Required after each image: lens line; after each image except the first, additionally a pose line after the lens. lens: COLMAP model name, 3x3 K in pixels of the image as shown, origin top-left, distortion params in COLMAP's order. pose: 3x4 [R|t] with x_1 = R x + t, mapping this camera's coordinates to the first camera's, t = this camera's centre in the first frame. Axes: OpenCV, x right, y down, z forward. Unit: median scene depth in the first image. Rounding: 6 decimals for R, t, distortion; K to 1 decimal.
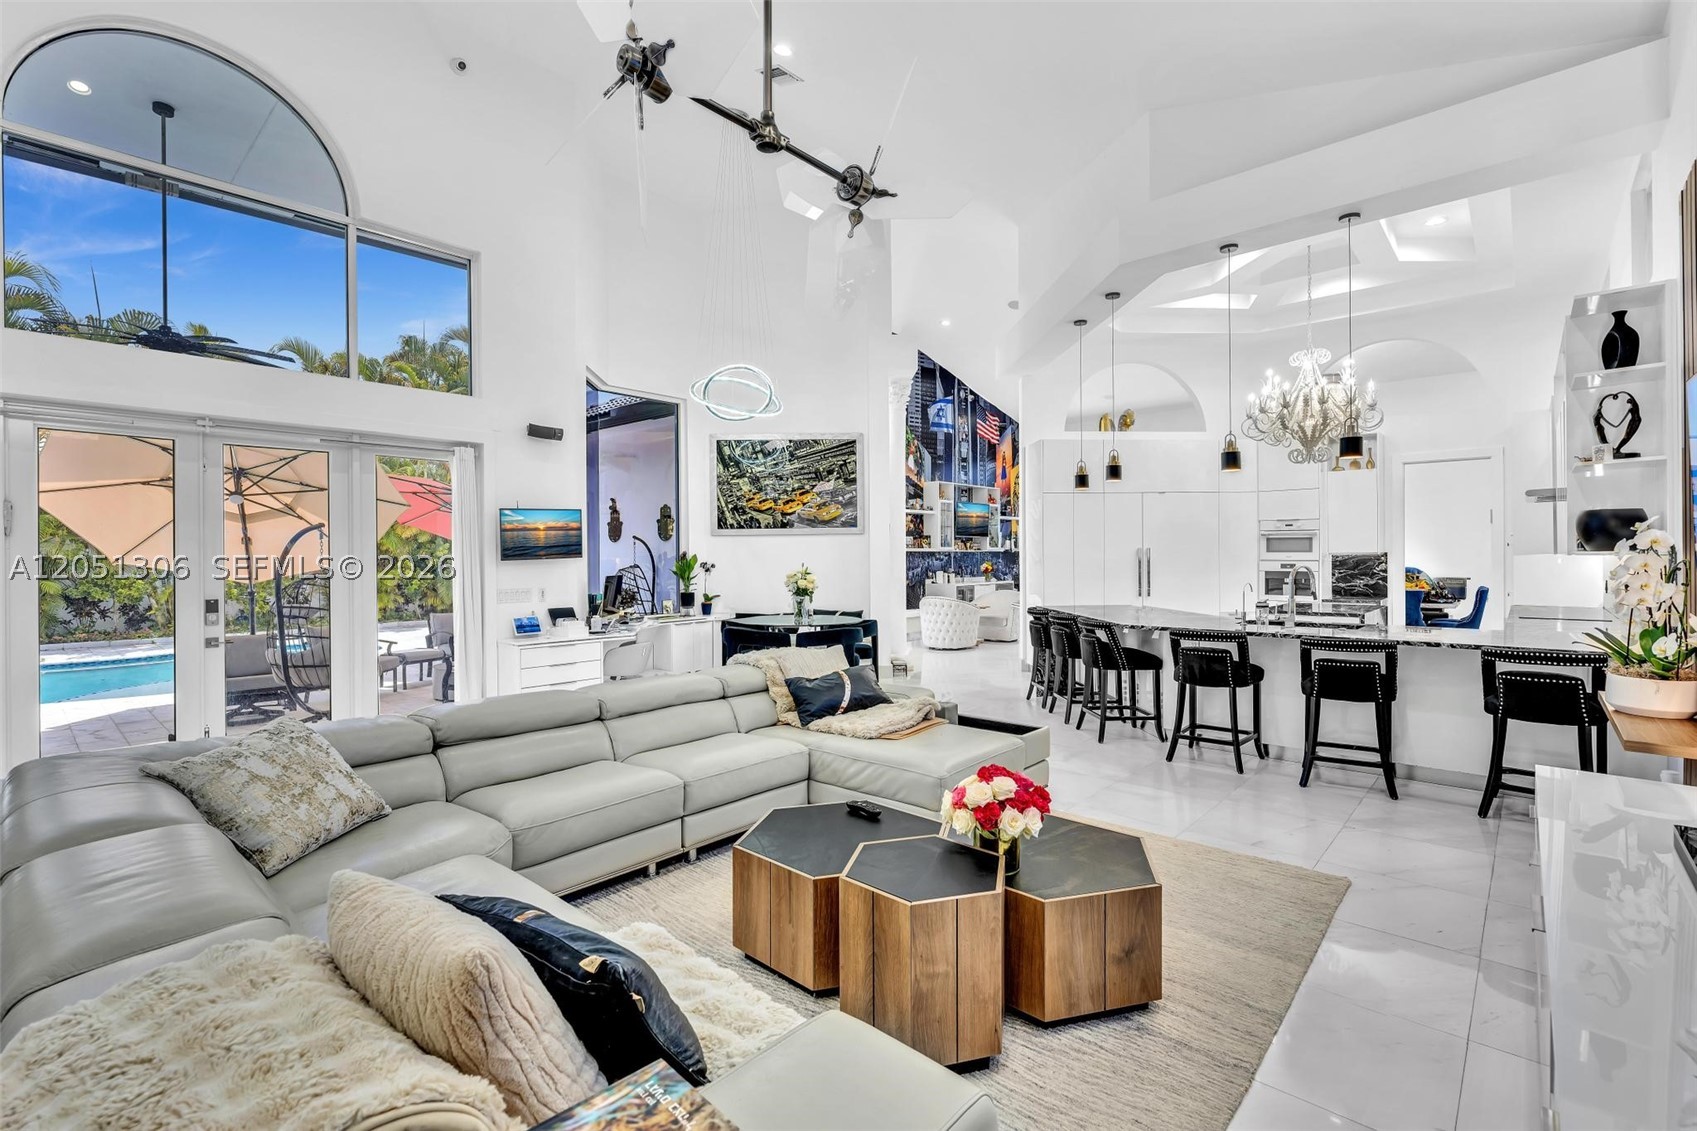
lens RADIAL K [[788.5, 0, 852.9], [0, 788.5, 565.6], [0, 0, 1]] dist [0.010346, -0.000179]
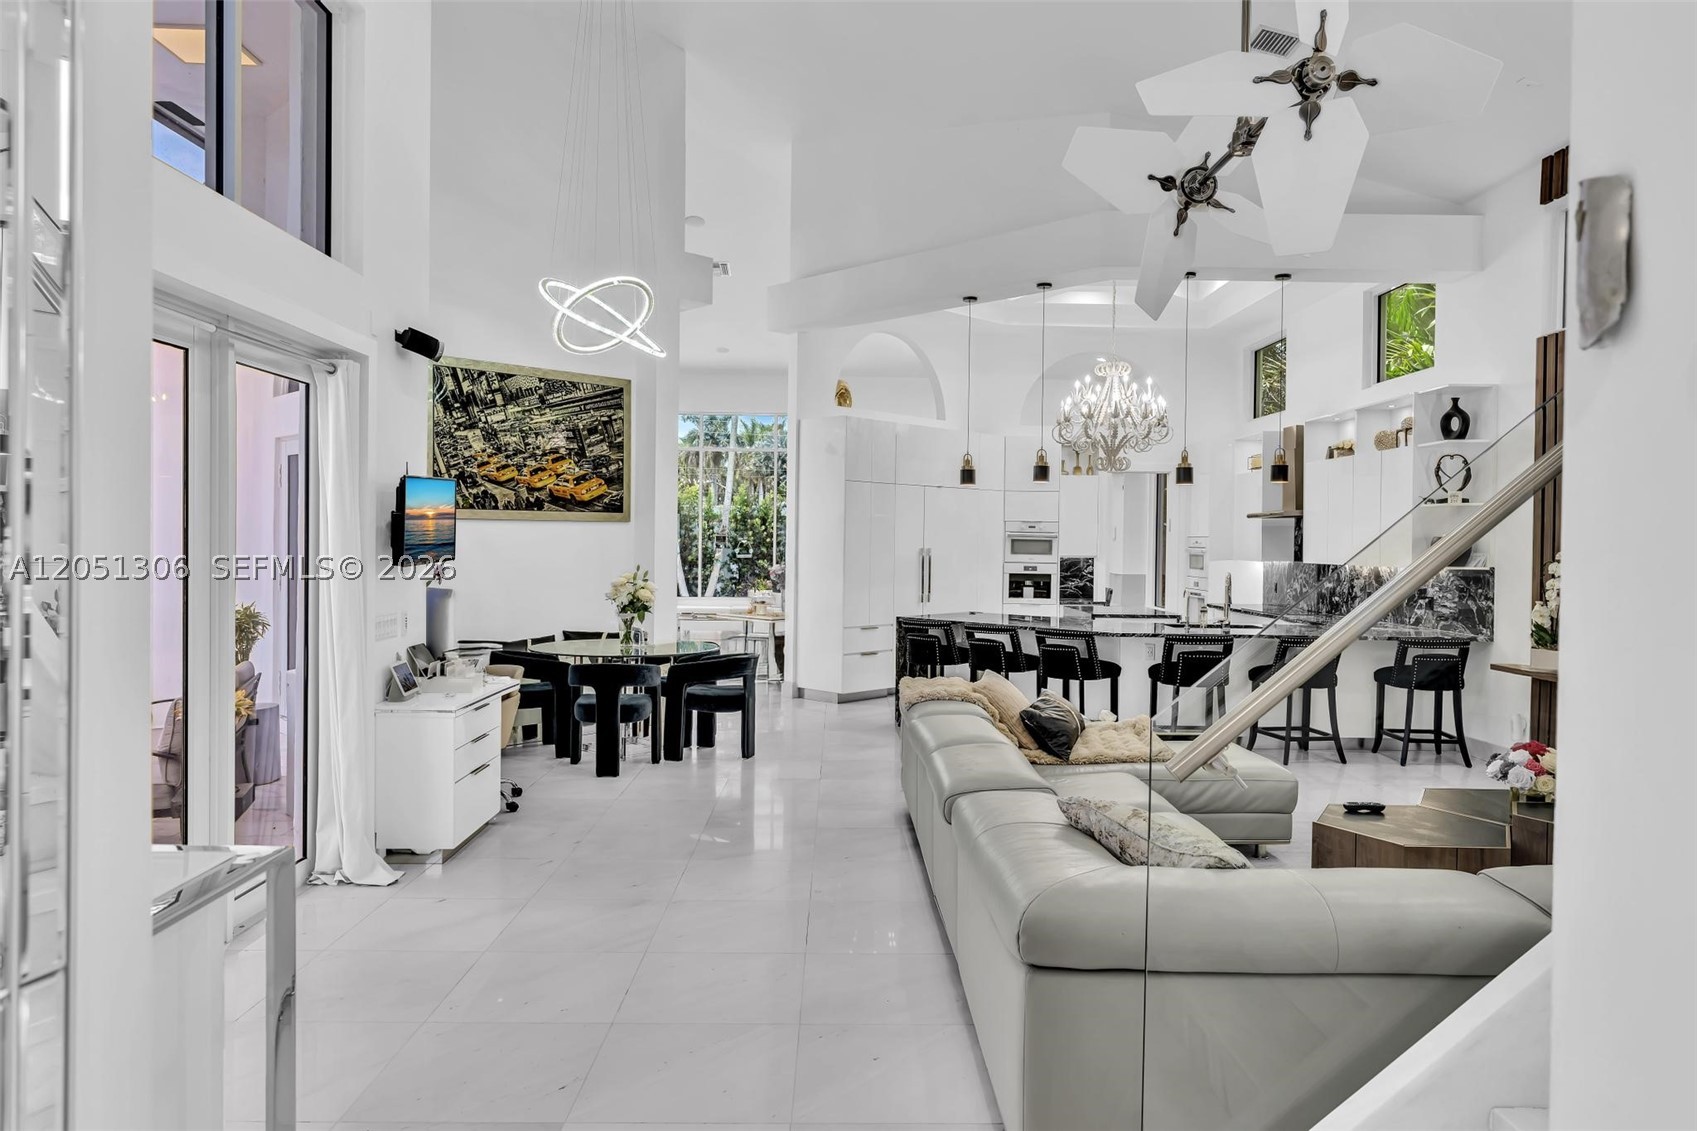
lens RADIAL K [[1067.6, 0, 892.2], [0, 1067.6, 565.7], [0, 0, 1]] dist [-0.005931, 0.001251]
pose [[0.721884, 0.002070, 0.692011, -0.496028], [-0.009221, 0.999936, 0.006629, -0.009975], [-0.691952, -0.011166, 0.721857, 0.146151]]
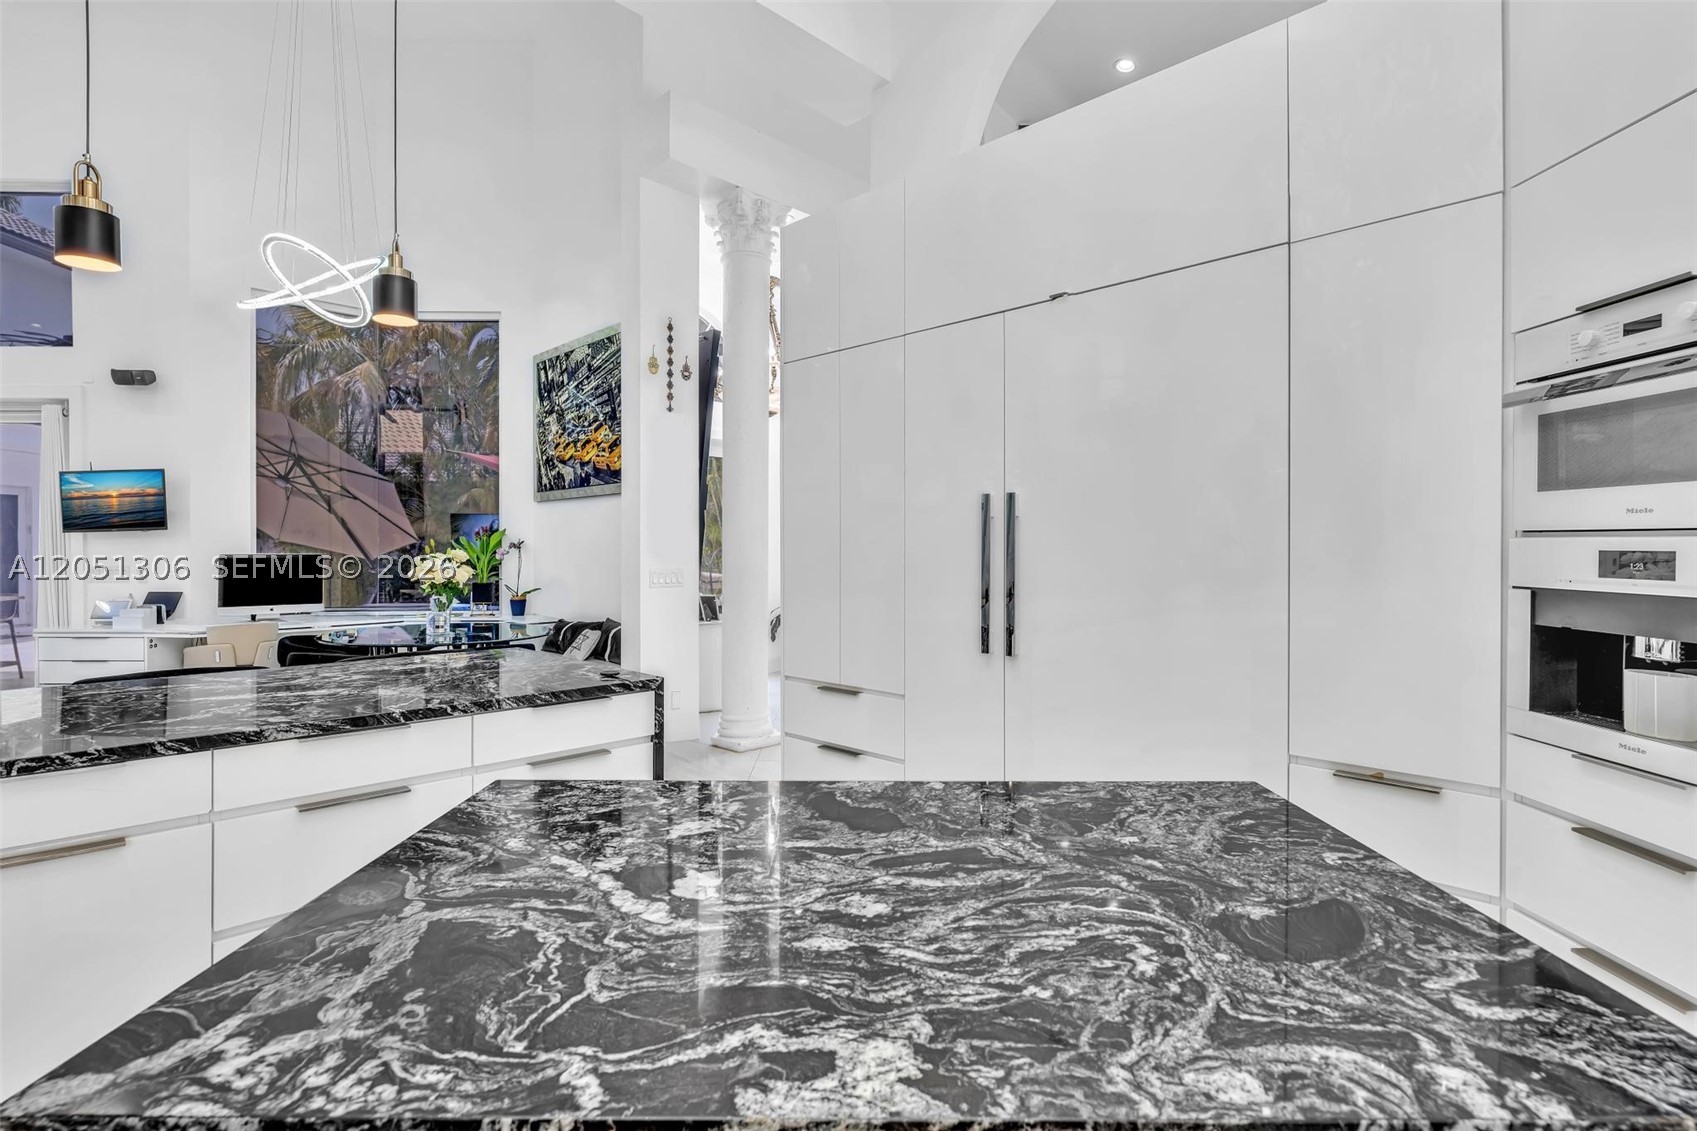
lens RADIAL K [[822.6, 0, 855.0], [0, 822.6, 550.1], [0, 0, 1]] dist [-0.004238, 0.001783]
pose [[0.664579, 0.009876, -0.747153, 0.558612], [-0.012287, 0.999922, 0.002288, -0.000740], [0.747117, 0.007660, 0.664648, 0.738579]]
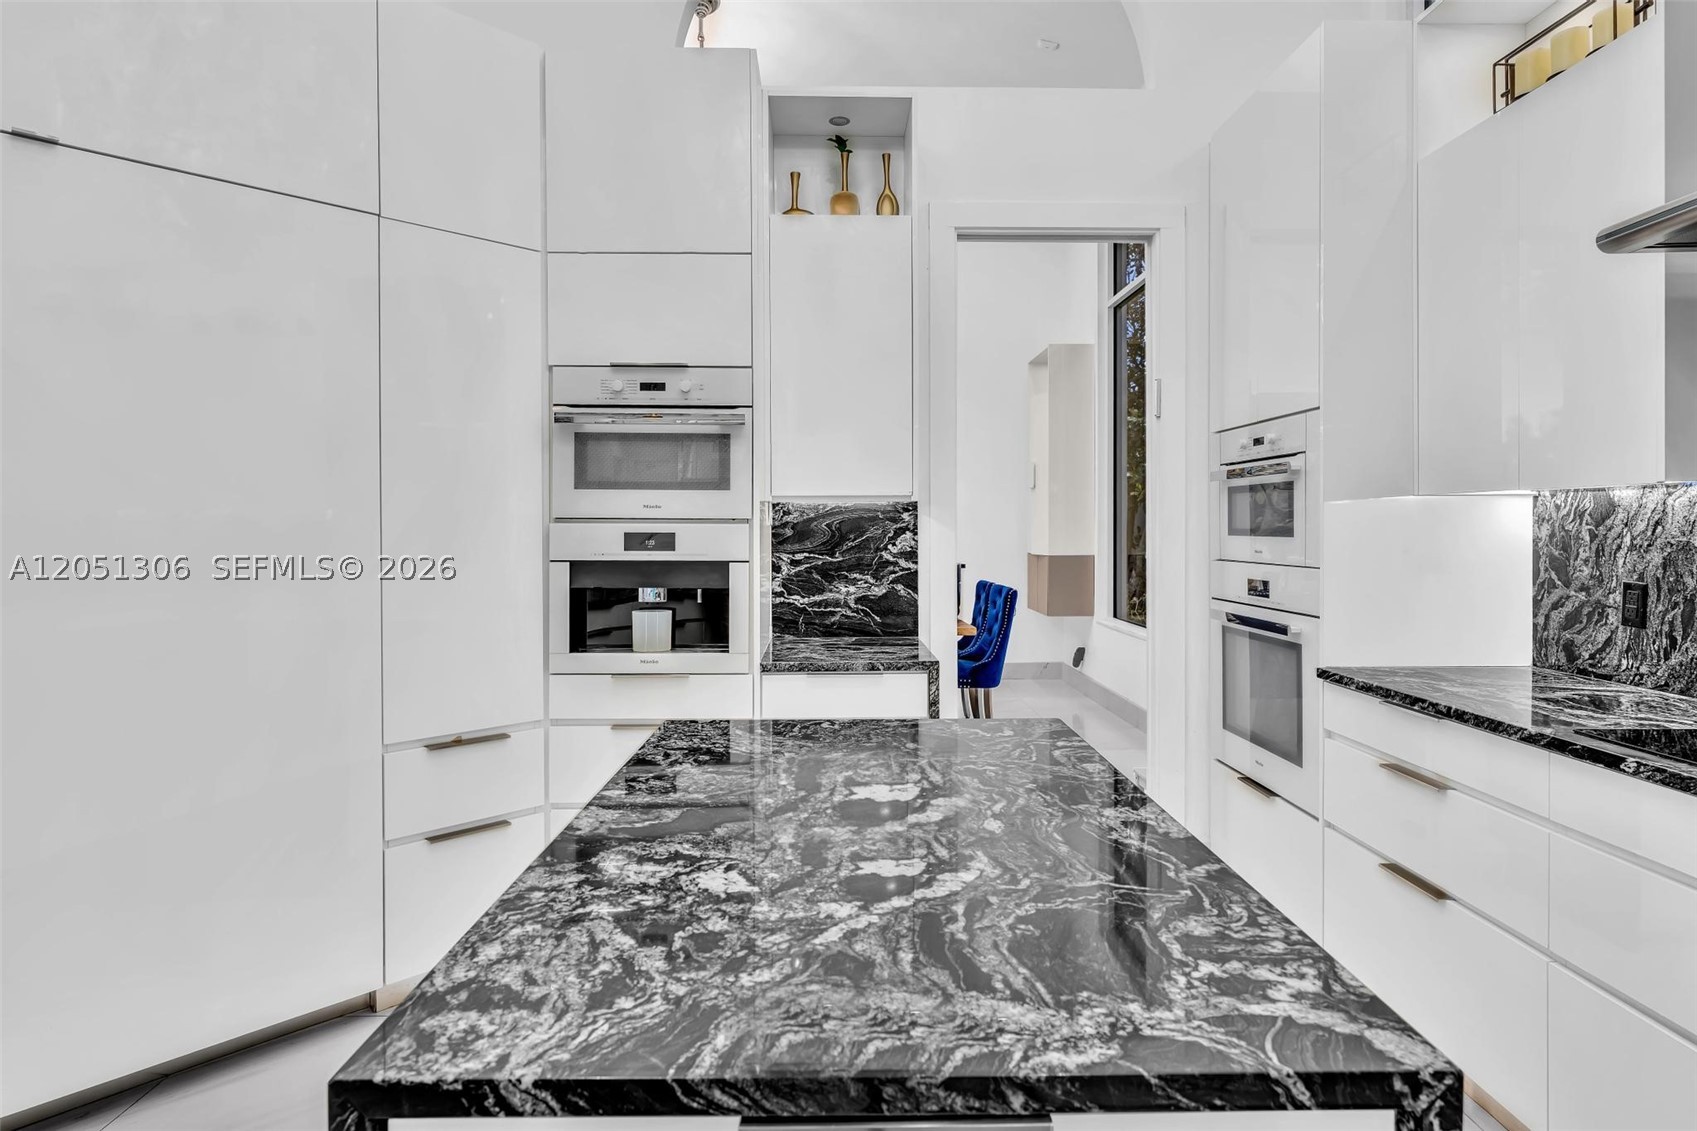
lens RADIAL K [[948.4, 0, 837.4], [0, 948.4, 535.1], [0, 0, 1]] dist [-0.003596, 0.000743]
pose [[0.744522, 0.001154, 0.667597, 0.376910], [0.003104, 0.999982, -0.005191, 0.000411], [-0.667591, 0.005937, 0.744505, 0.706872]]
